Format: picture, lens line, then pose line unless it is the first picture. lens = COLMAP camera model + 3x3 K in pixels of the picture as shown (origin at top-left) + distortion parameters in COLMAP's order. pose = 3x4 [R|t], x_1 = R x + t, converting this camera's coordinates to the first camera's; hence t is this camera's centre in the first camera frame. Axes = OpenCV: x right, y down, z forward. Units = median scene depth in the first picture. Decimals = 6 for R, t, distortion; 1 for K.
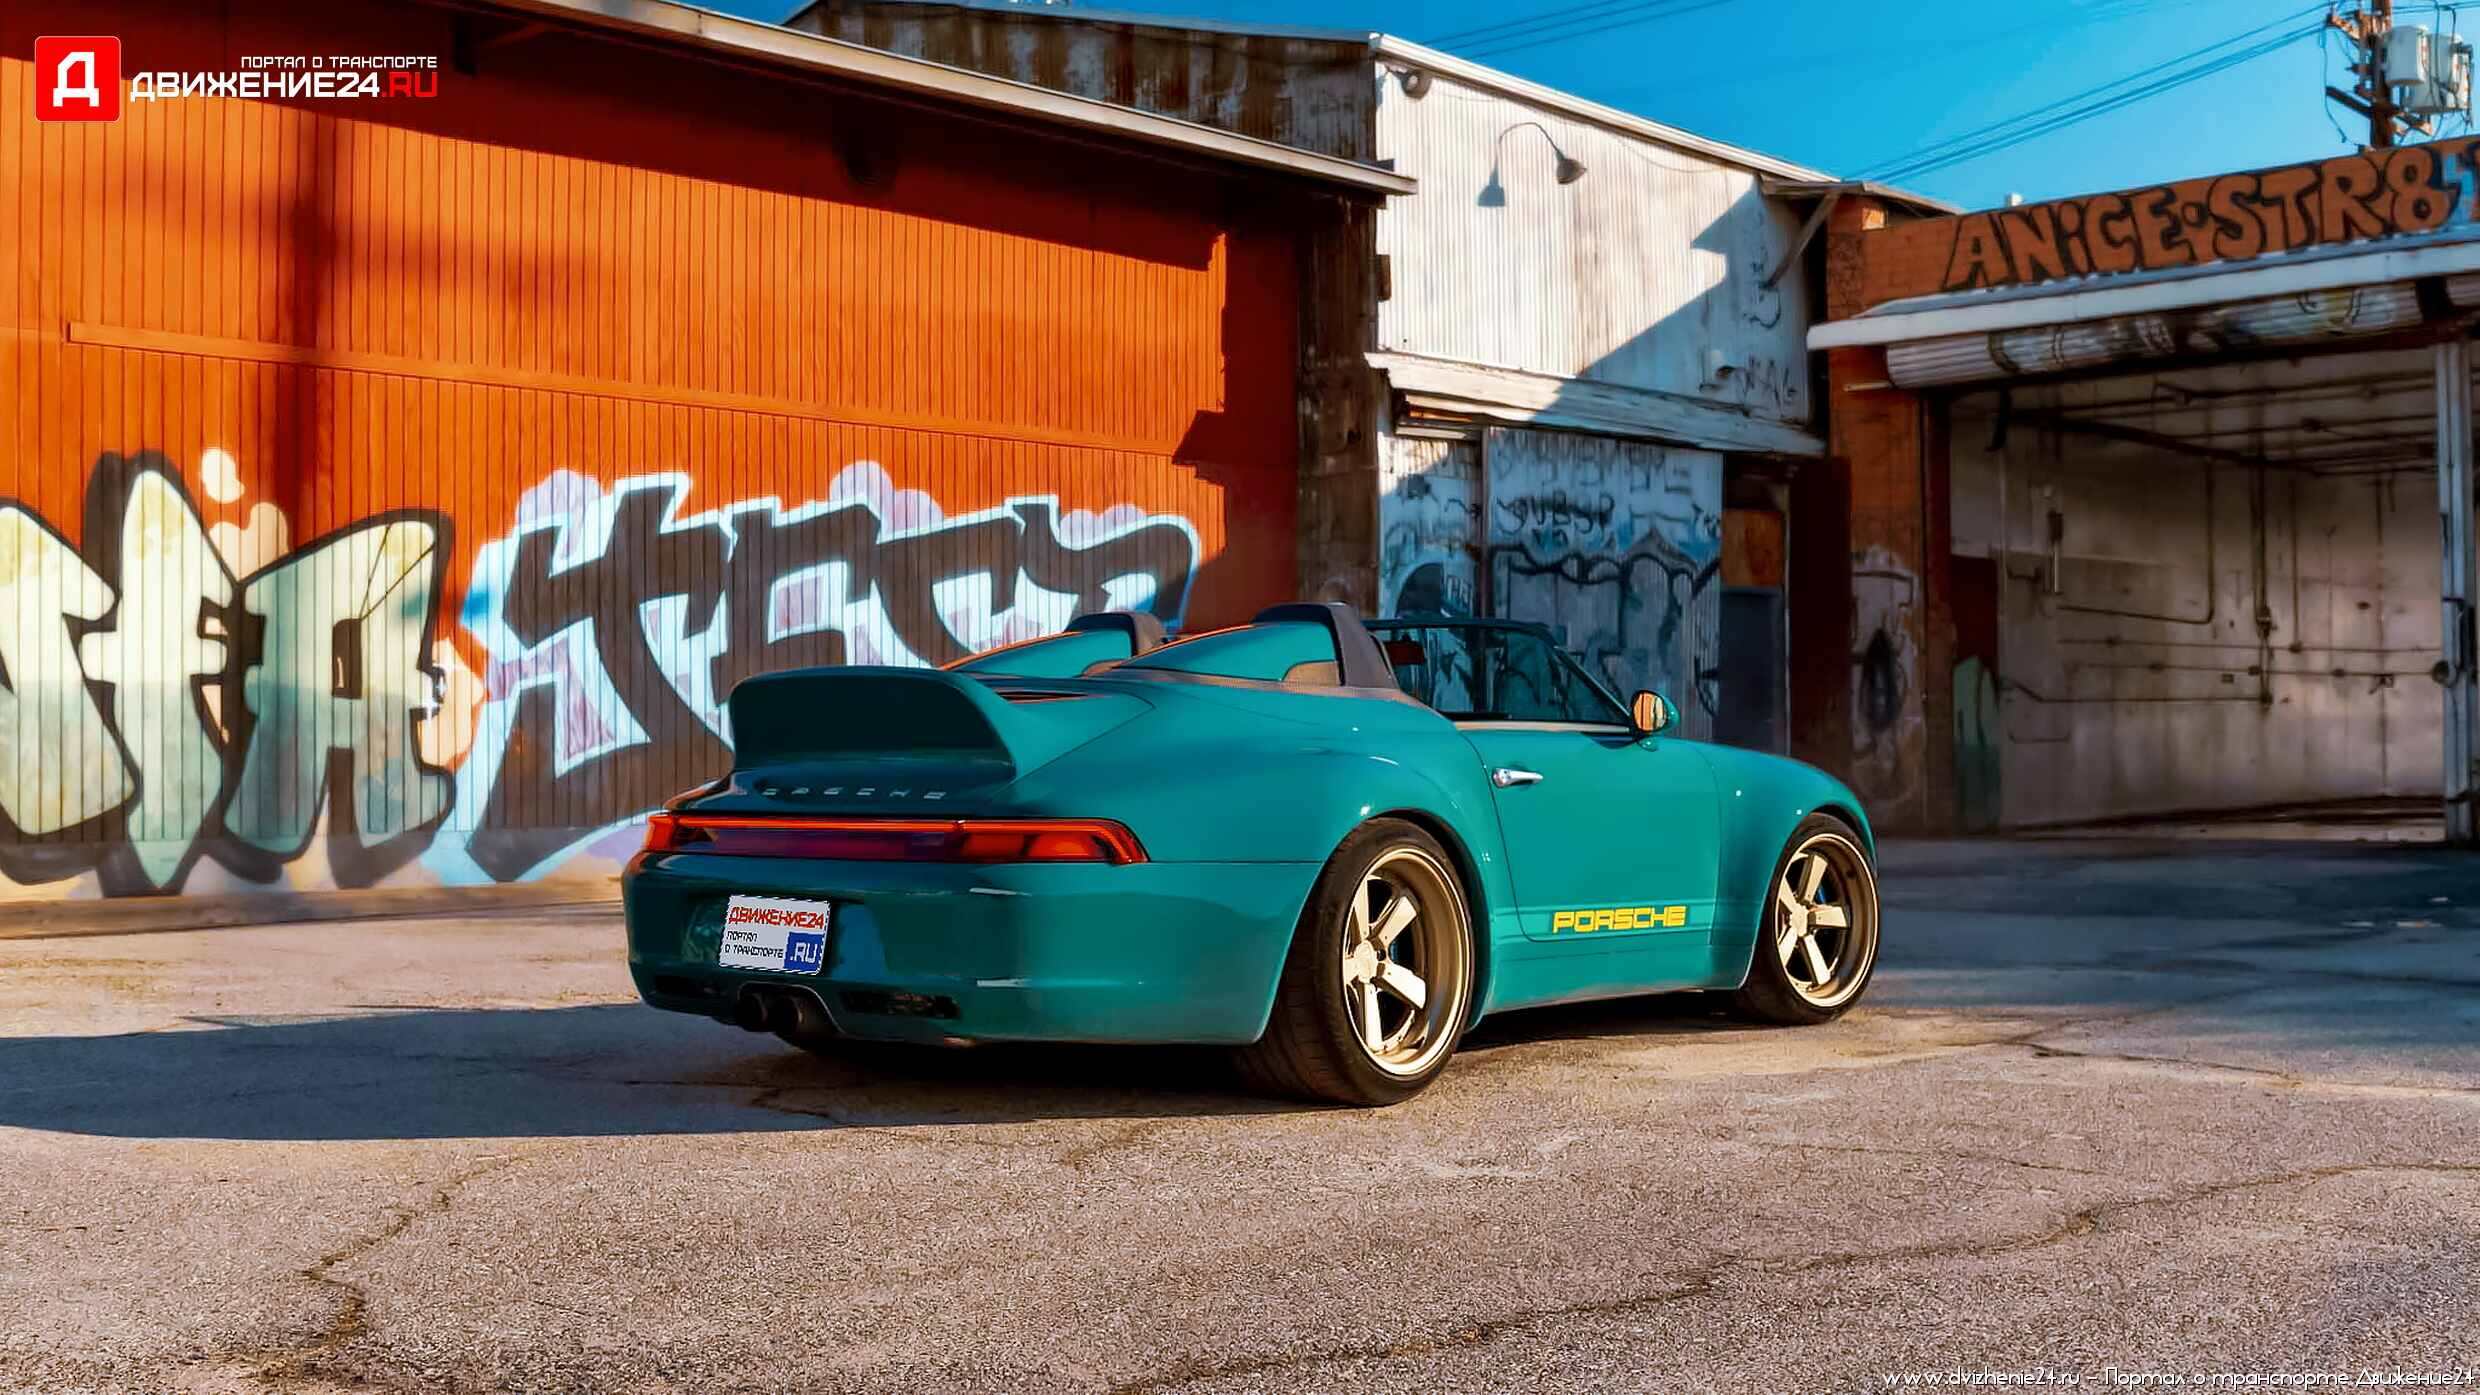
lens RADIAL K [[2929.1, 0, 1173.7], [0, 2929.1, 714.0], [0, 0, 1]] dist [-0.076421, 0.000000]
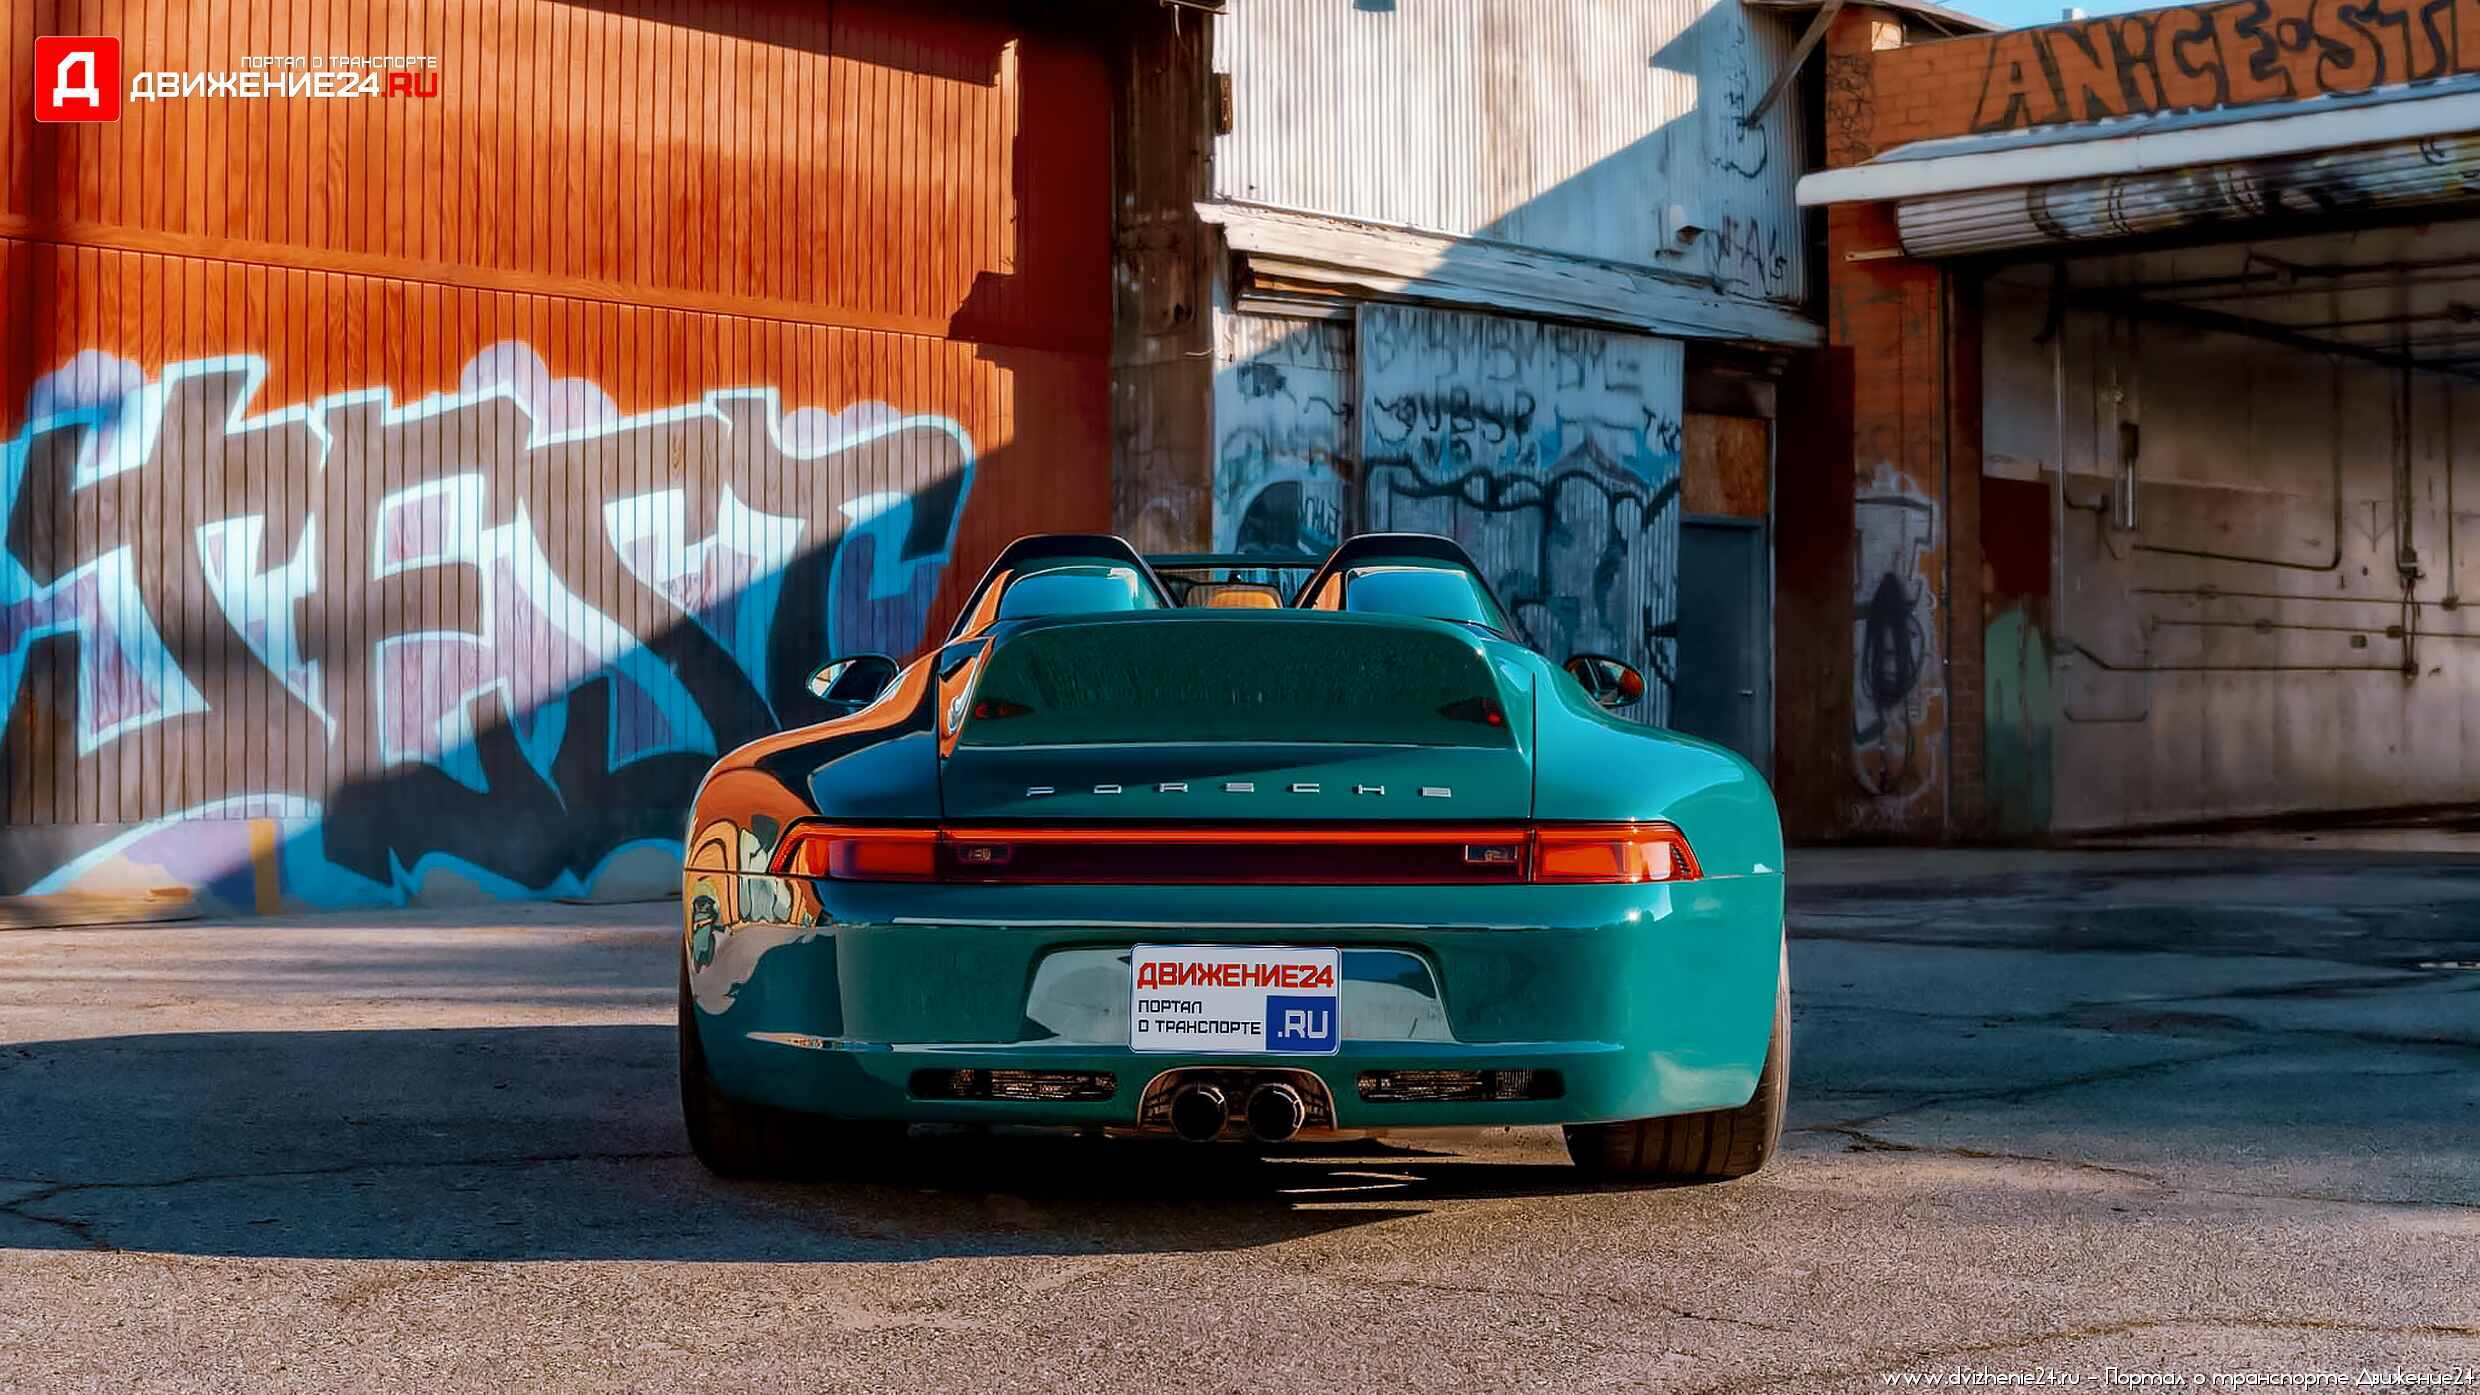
lens RADIAL K [[3717.5, 0, 1220.0], [0, 3717.5, 710.2], [0, 0, 1]] dist [-0.139879, 0.000000]
pose [[0.999673, 0.004419, 0.025170, 0.046828], [-0.004590, 0.999967, 0.006725, 0.001355], [-0.025140, -0.006839, 0.999661, 0.038609]]
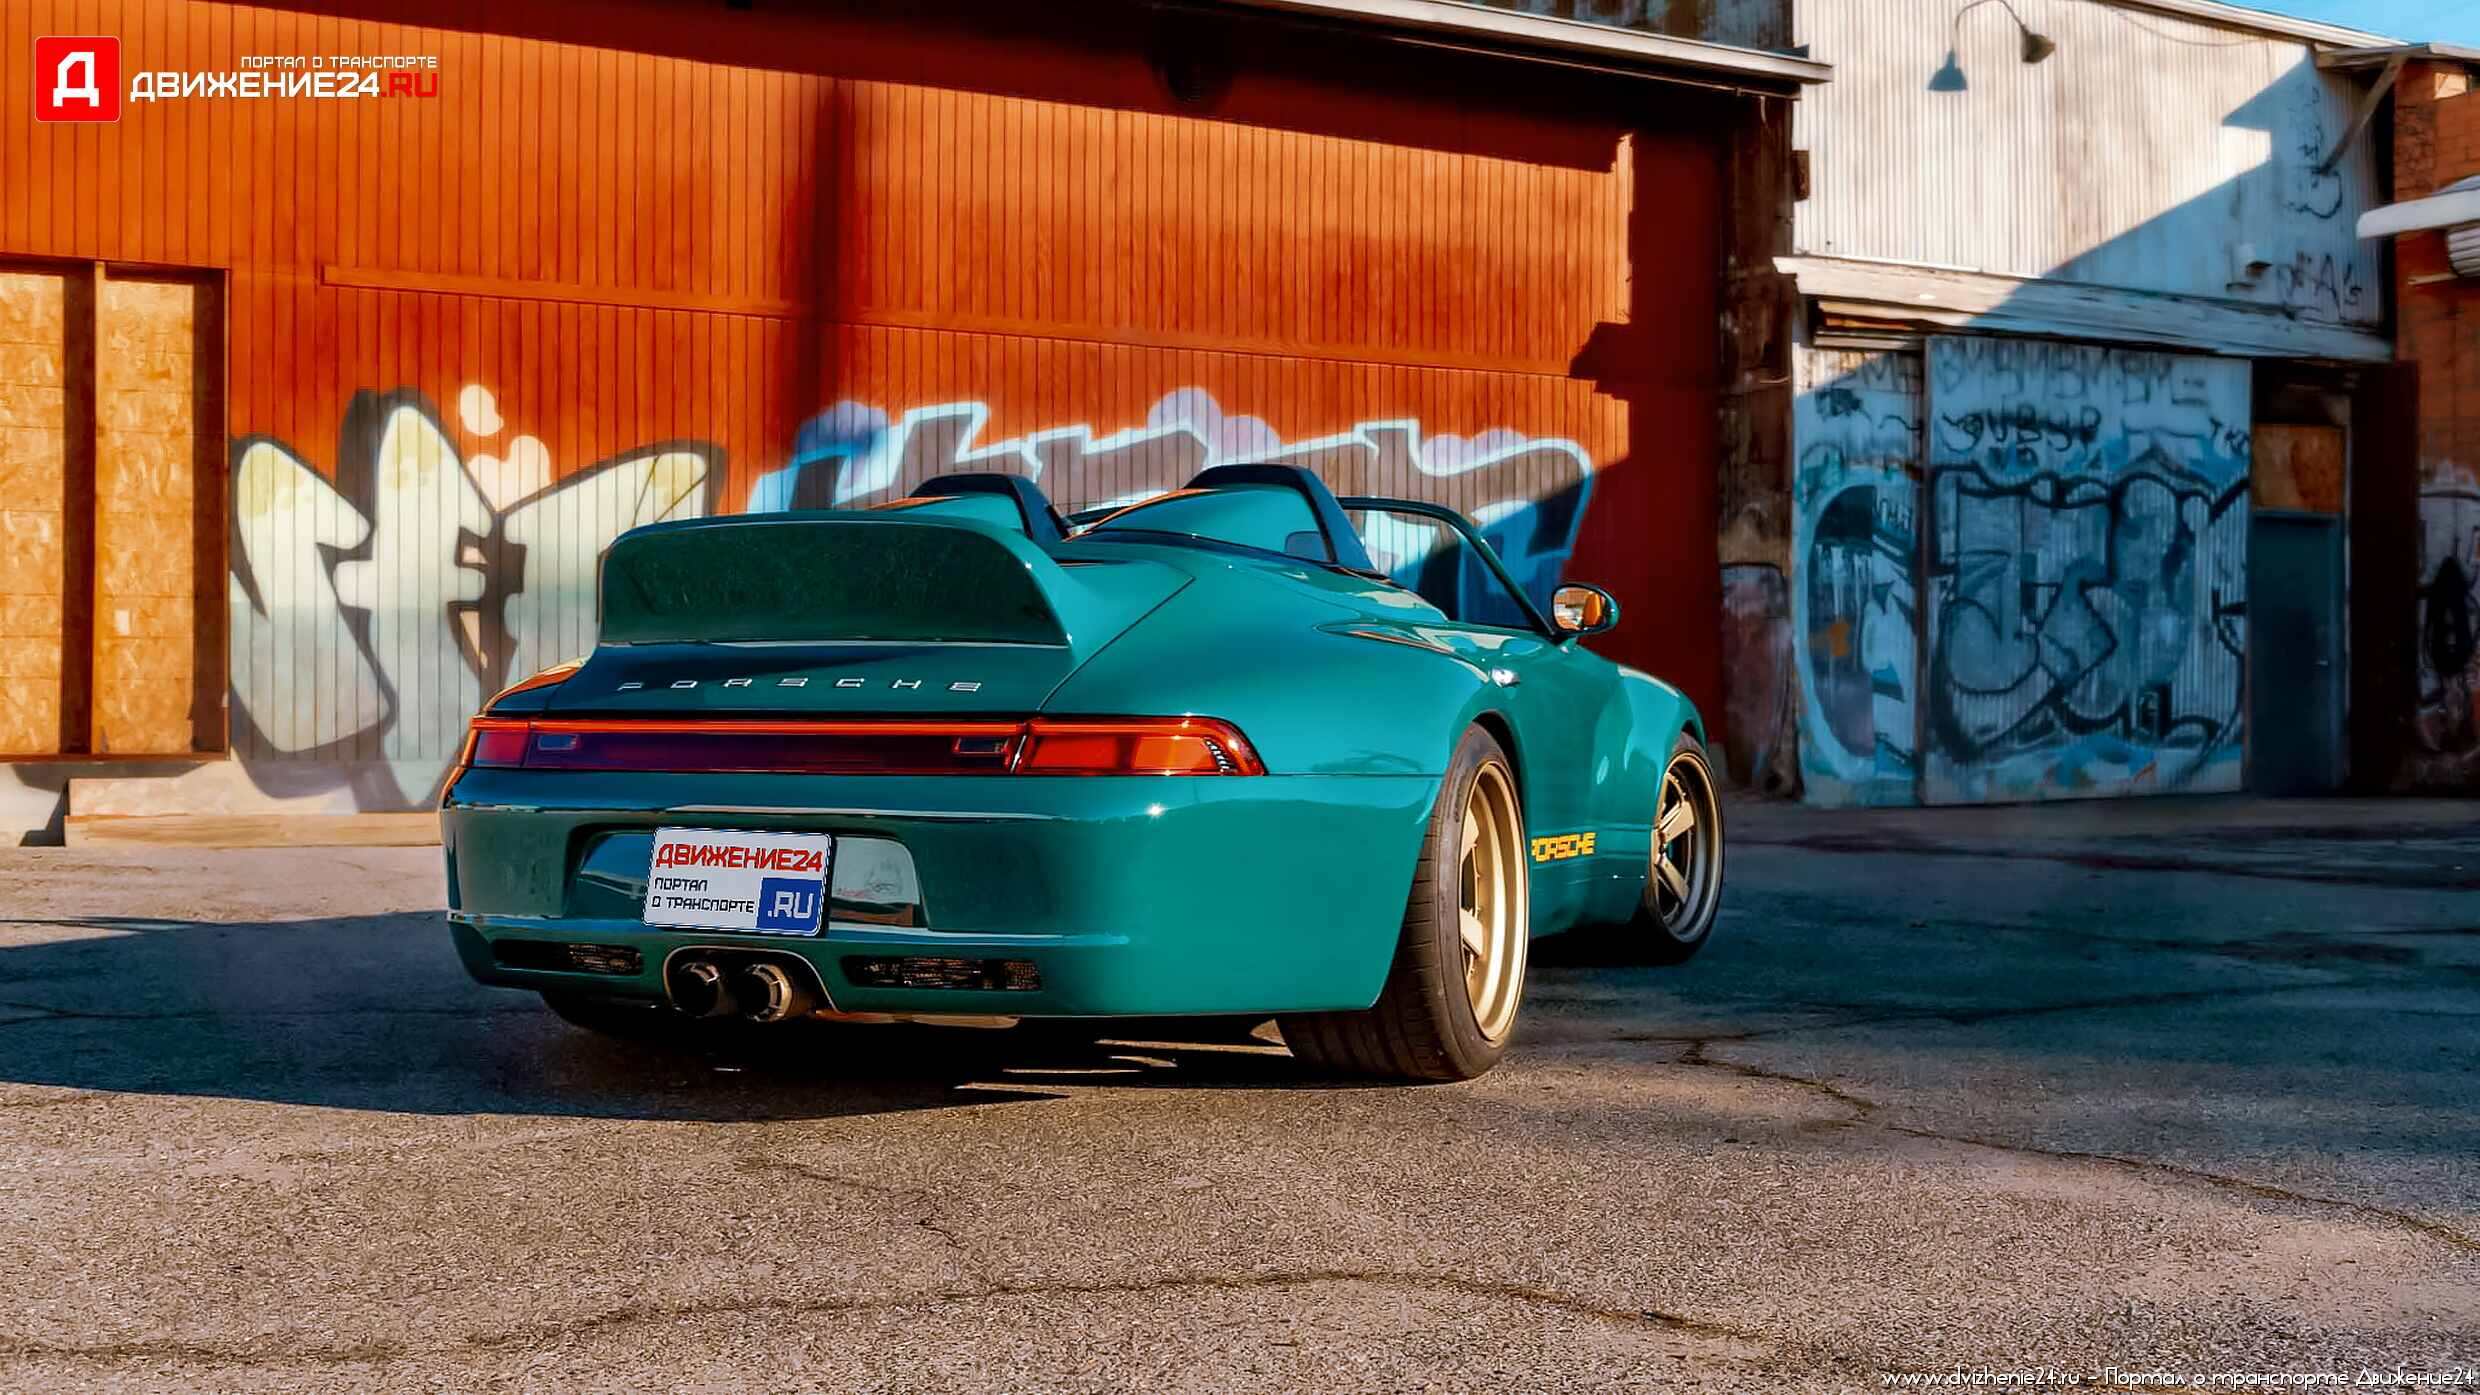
lens RADIAL K [[2706.3, 0, 1119.7], [0, 2706.3, 671.9], [0, 0, 1]] dist [-0.053337, 0.000000]
pose [[0.937804, 0.003238, -0.347149, 0.161800], [-0.004150, 0.999990, -0.001883, 0.009004], [0.347140, 0.003206, 0.937808, 0.130387]]
